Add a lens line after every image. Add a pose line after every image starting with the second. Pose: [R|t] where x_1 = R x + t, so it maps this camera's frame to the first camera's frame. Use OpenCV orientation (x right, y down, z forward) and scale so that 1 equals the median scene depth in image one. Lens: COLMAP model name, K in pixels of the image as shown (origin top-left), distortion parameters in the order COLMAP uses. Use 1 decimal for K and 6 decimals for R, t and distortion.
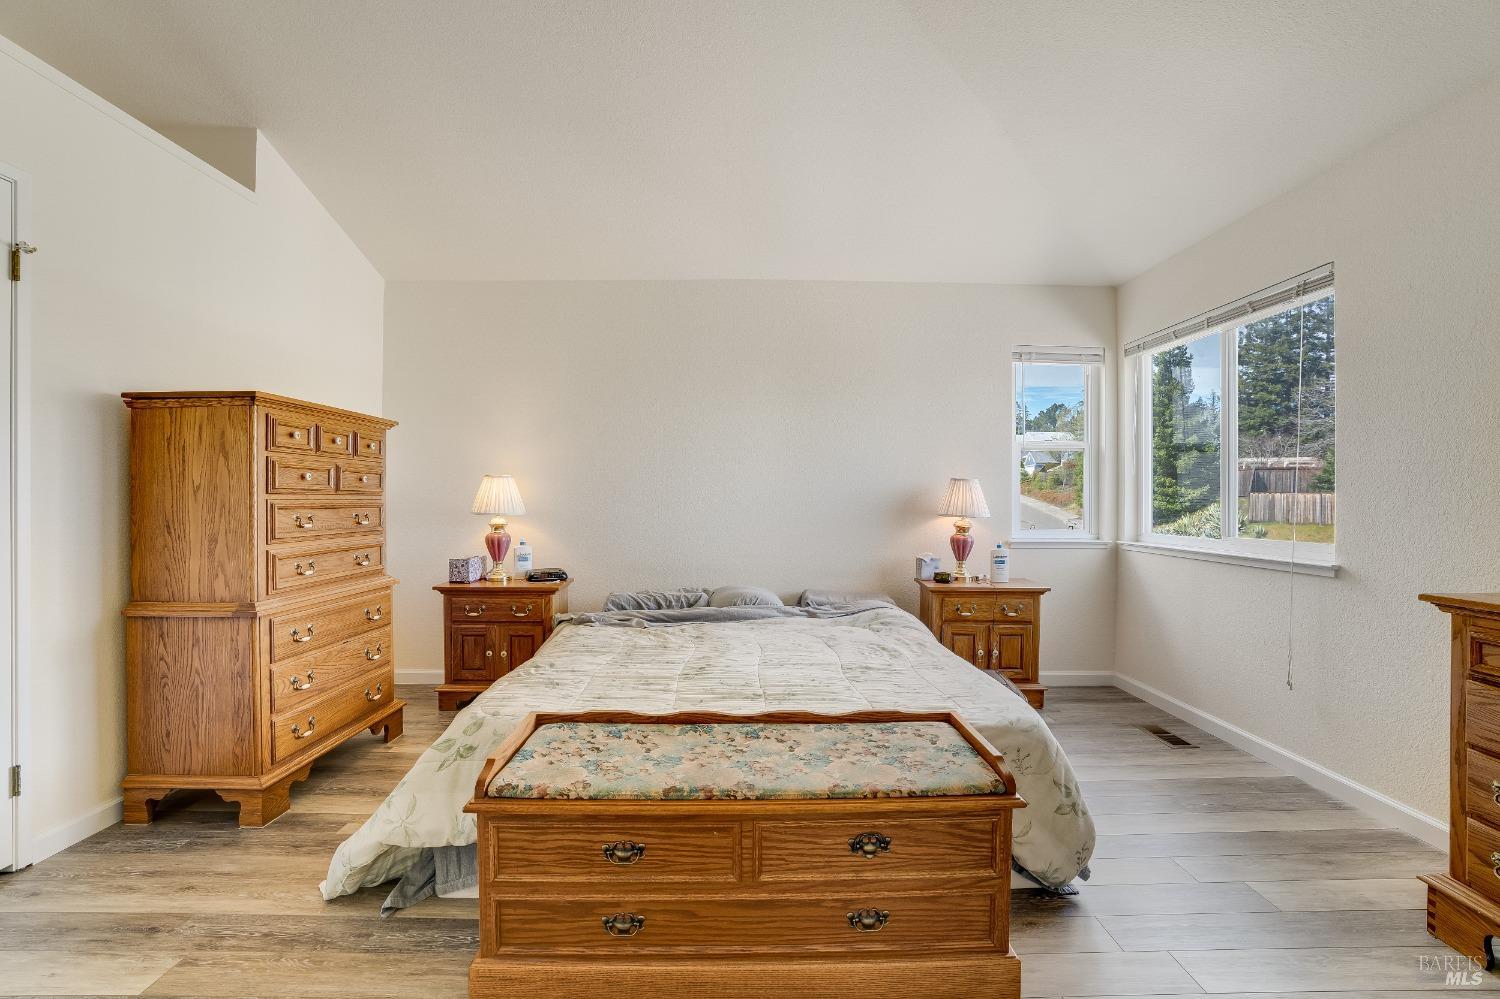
lens RADIAL K [[689.9, 0, 750.0], [0, 689.9, 499.5], [0, 0, 1]] dist [-0.065191, 0.024938]
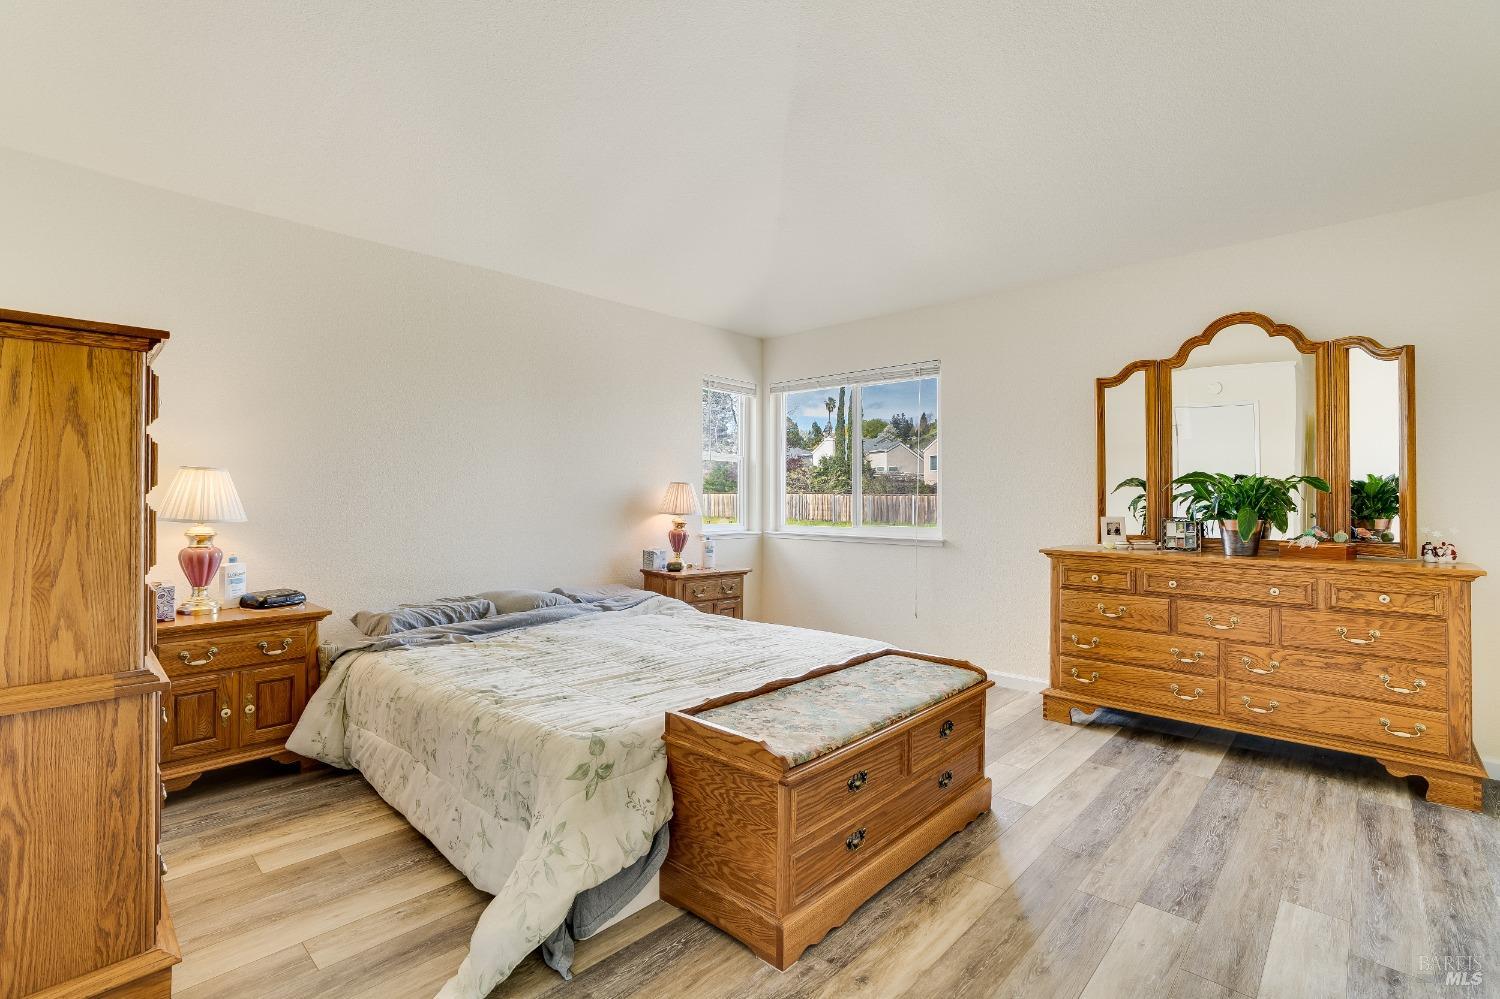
lens RADIAL K [[678.1, 0, 755.3], [0, 678.1, 500.0], [0, 0, 1]] dist [-0.050849, 0.016374]
pose [[0.696945, -0.000858, 0.717124, -0.488518], [-0.001570, 0.999995, 0.002722, -0.003647], [-0.717123, -0.003023, 0.696940, 0.105722]]
